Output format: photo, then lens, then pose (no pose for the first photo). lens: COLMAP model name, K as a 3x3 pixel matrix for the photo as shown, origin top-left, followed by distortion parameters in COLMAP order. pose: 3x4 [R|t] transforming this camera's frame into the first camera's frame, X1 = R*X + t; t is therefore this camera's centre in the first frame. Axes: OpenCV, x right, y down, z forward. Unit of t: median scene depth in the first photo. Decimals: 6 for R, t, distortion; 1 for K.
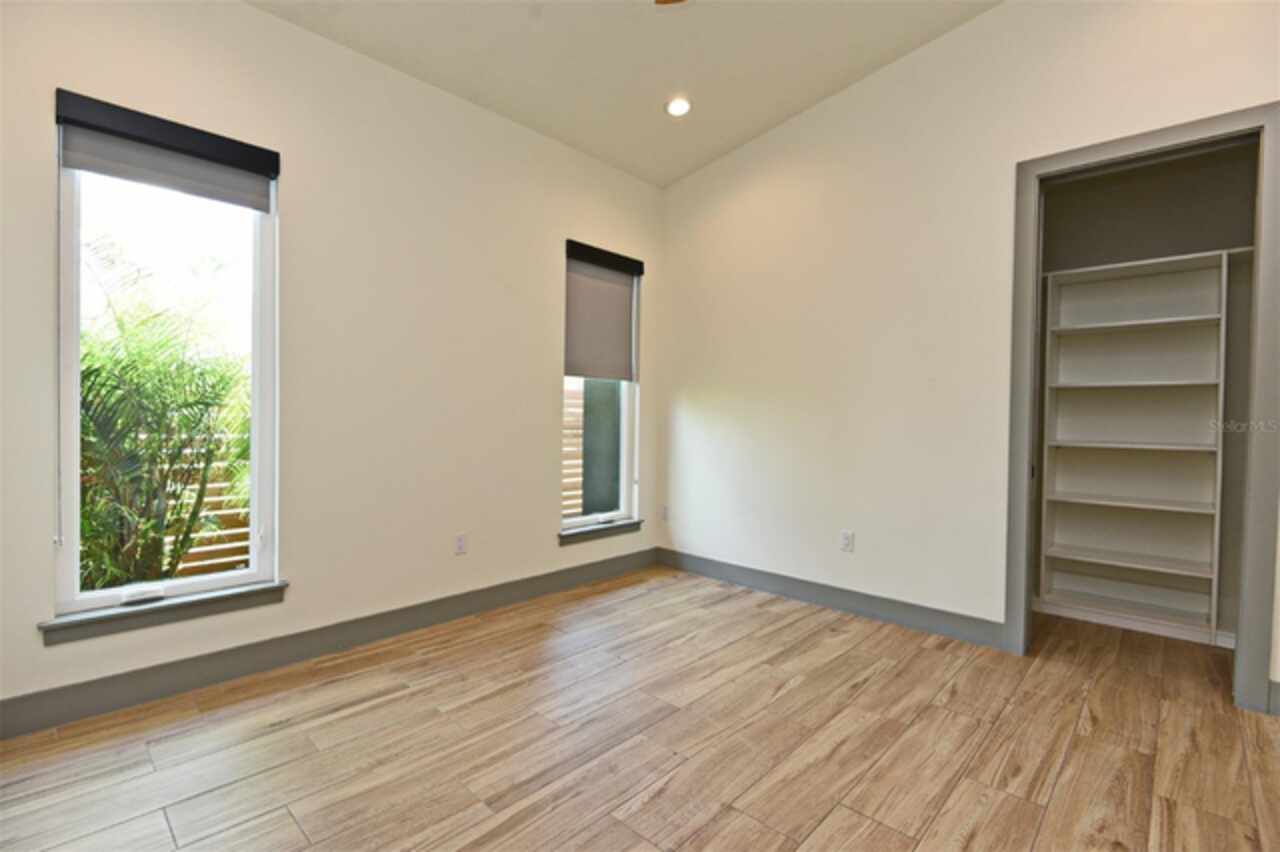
lens RADIAL K [[578.0, 0, 640.0], [0, 578.0, 426.0], [0, 0, 1]] dist [0.000078, -0.001017]
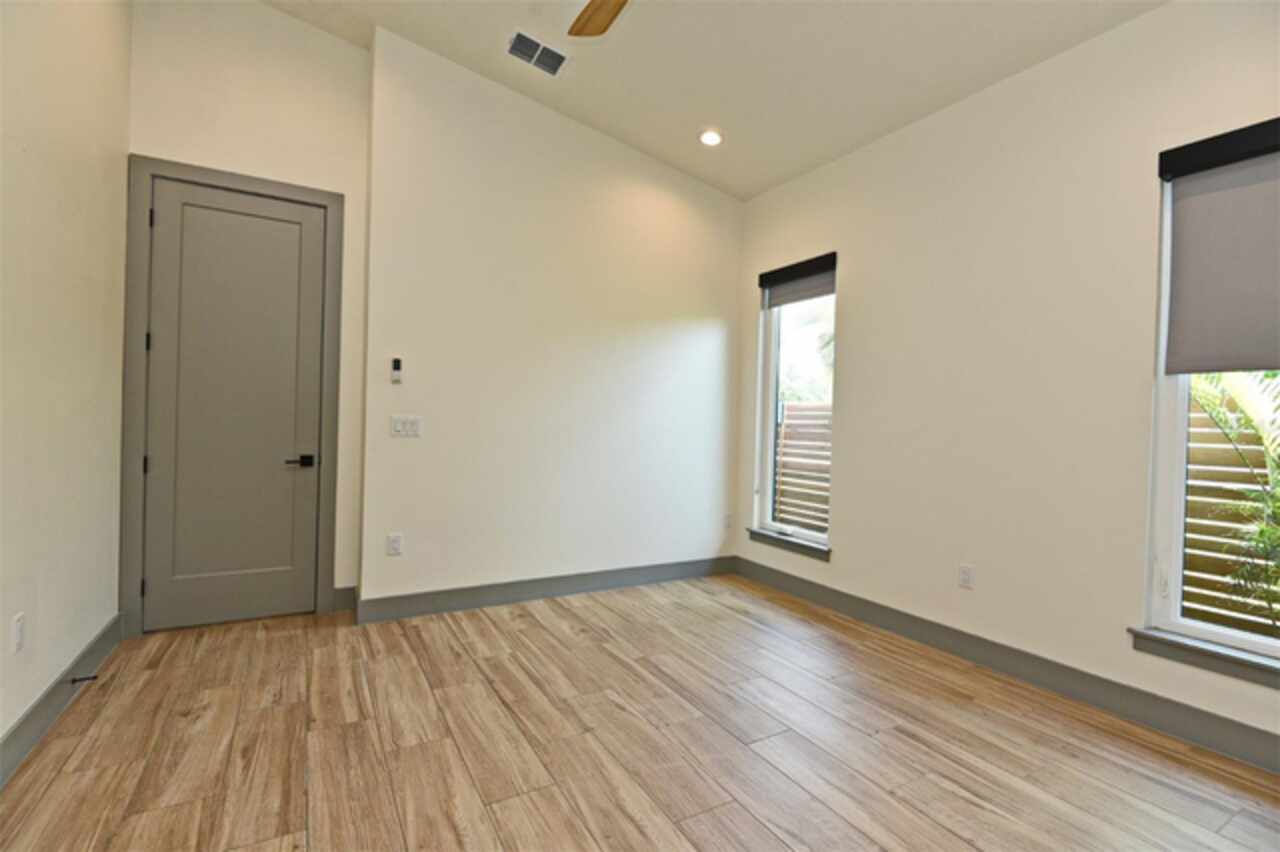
lens RADIAL K [[578.0, 0, 640.0], [0, 578.0, 426.0], [0, 0, 1]] dist [0.000078, -0.001017]
pose [[-0.282429, -0.017633, -0.959126, 0.975529], [-0.052829, 0.998600, -0.002802, -0.003199], [0.957832, 0.049879, -0.282965, 1.040930]]
